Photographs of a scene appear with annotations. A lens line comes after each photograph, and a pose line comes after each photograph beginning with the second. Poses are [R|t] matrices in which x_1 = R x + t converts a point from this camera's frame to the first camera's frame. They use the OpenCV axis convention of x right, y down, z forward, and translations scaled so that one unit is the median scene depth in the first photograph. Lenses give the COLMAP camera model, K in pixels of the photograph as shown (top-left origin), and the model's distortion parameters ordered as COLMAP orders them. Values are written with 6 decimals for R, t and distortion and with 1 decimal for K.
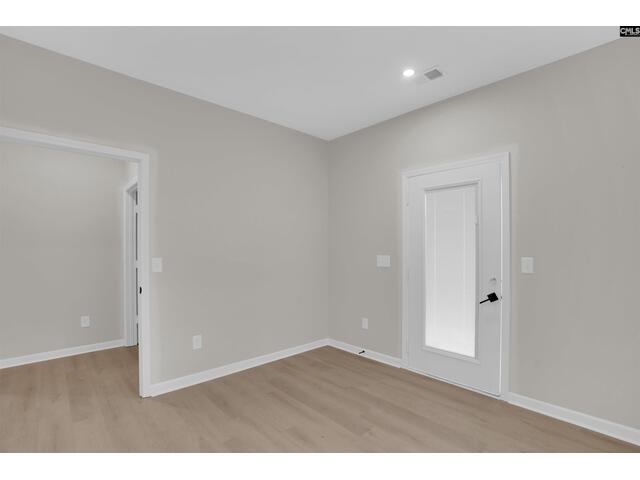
lens RADIAL K [[302.4, 0, 318.3], [0, 302.4, 249.7], [0, 0, 1]] dist [-0.056652, 0.000183]
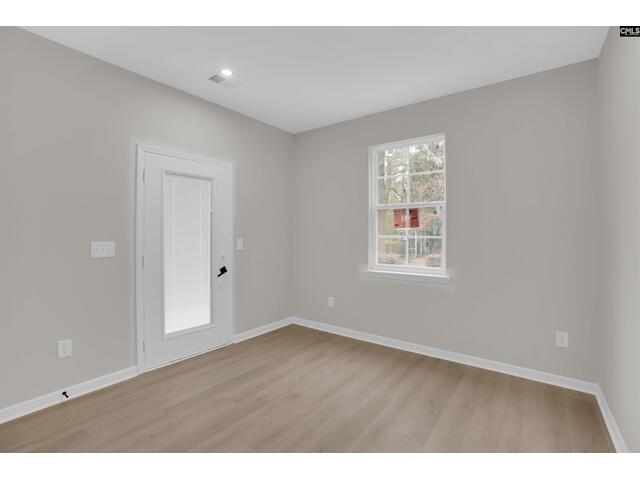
lens RADIAL K [[297.5, 0, 323.2], [0, 297.5, 235.7], [0, 0, 1]] dist [-0.083326, 0.038150]
pose [[-0.186325, -0.005279, 0.982474, -0.695641], [0.001987, 0.999981, 0.005750, 0.000991], [-0.982486, 0.003024, -0.186311, 0.727713]]
